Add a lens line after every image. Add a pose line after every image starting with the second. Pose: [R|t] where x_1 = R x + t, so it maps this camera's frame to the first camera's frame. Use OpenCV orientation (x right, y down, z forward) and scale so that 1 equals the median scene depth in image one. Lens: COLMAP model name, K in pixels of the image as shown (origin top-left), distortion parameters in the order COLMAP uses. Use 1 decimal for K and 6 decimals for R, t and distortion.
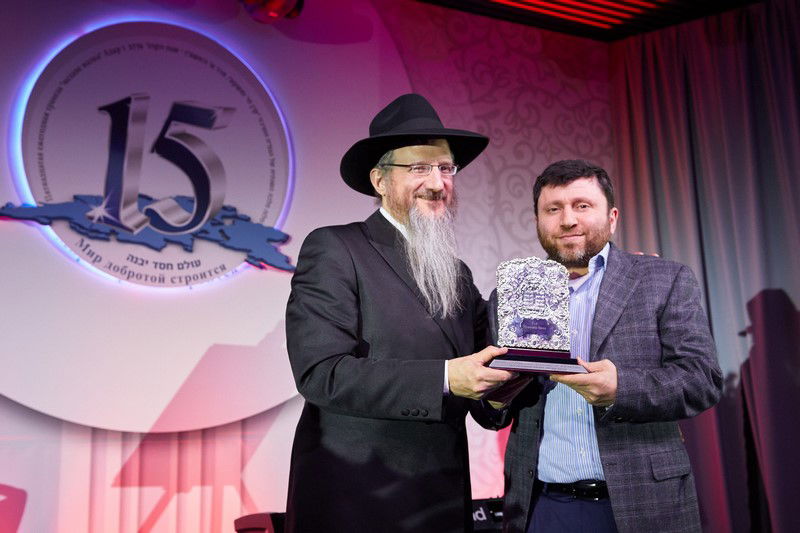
lens RADIAL K [[946.5, 0, 400.0], [0, 946.5, 266.5], [0, 0, 1]] dist [-0.005286, 0.003515]
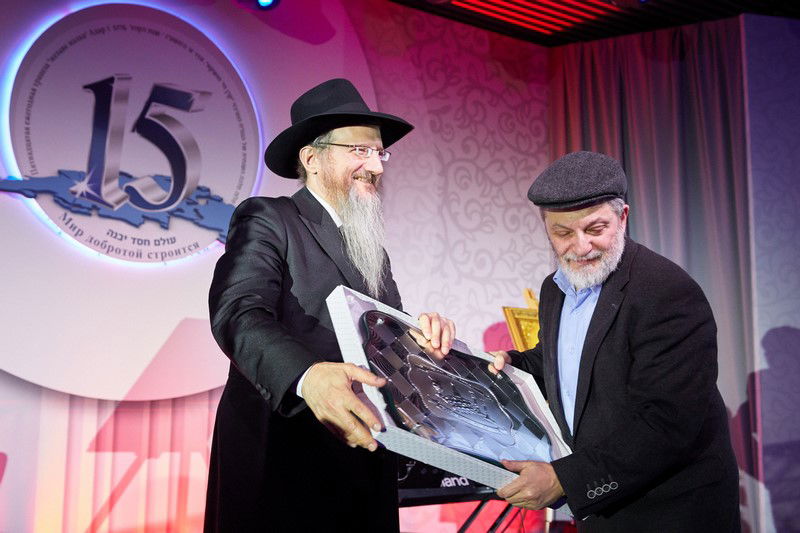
lens RADIAL K [[946.5, 0, 400.0], [0, 946.5, 266.5], [0, 0, 1]] dist [-0.005286, 0.003515]
pose [[0.991581, 0.039759, 0.123233, -0.093980], [-0.043212, 0.998741, 0.025476, -0.012127], [-0.122064, -0.030586, 0.992051, -0.069134]]
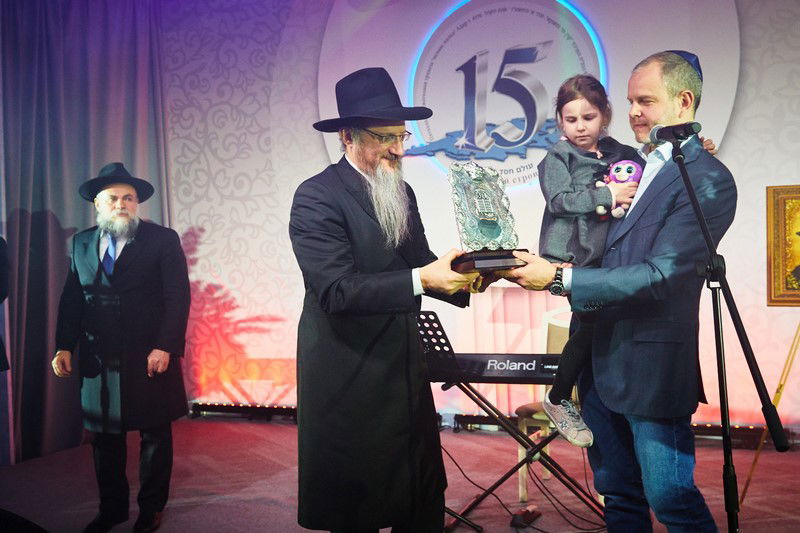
lens RADIAL K [[677.4, 0, 459.0], [0, 677.4, 277.4], [0, 0, 1]] dist [0.008805, 0.003137]
pose [[0.651804, -0.003119, -0.758381, 0.470042], [0.141277, 0.982987, 0.117380, 0.025808], [0.745112, -0.183651, 0.641155, 0.265622]]
